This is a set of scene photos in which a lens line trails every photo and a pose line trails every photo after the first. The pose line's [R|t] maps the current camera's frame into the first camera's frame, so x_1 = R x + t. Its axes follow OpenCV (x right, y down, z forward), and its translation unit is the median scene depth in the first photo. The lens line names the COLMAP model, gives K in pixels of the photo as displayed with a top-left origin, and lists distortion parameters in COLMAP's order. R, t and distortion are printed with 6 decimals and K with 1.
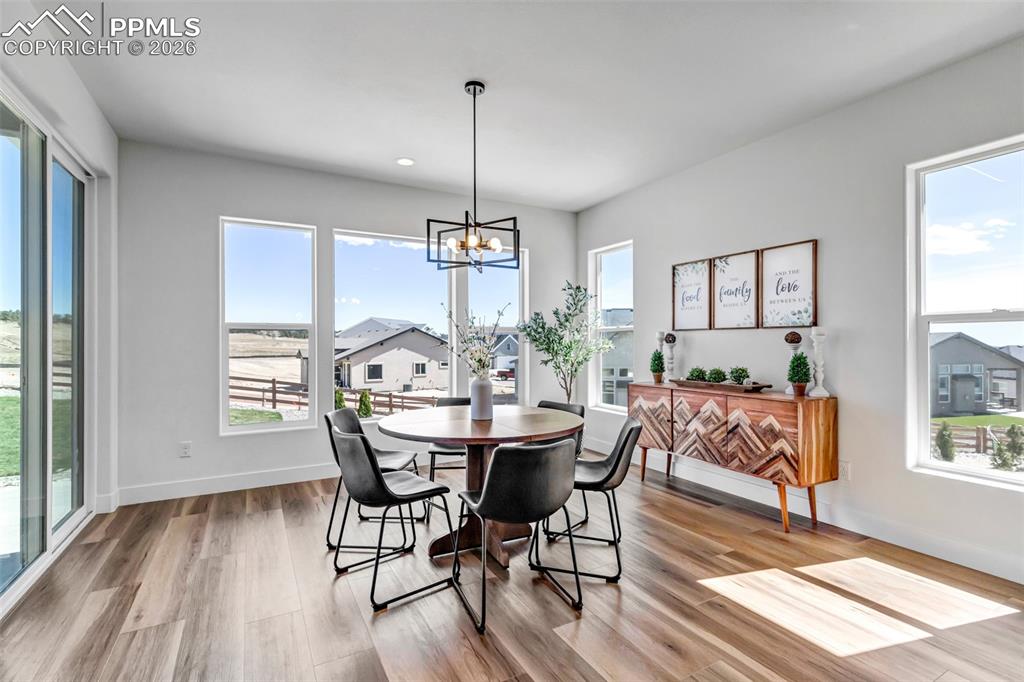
lens RADIAL K [[471.1, 0, 529.3], [0, 471.1, 341.7], [0, 0, 1]] dist [0.001343, -0.000212]
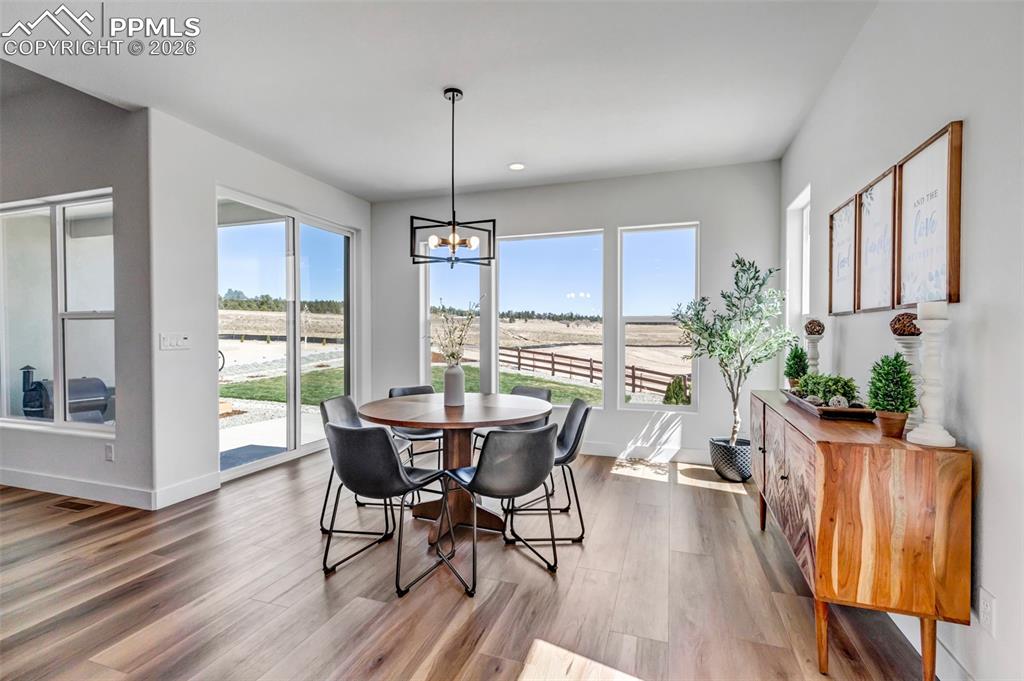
lens RADIAL K [[471.1, 0, 531.0], [0, 471.1, 342.6], [0, 0, 1]] dist [0.001343, -0.000212]
pose [[0.670120, 0.013476, -0.742131, 0.566522], [0.002510, 0.999788, 0.020420, -0.000493], [0.742249, -0.015547, 0.669944, 0.291197]]
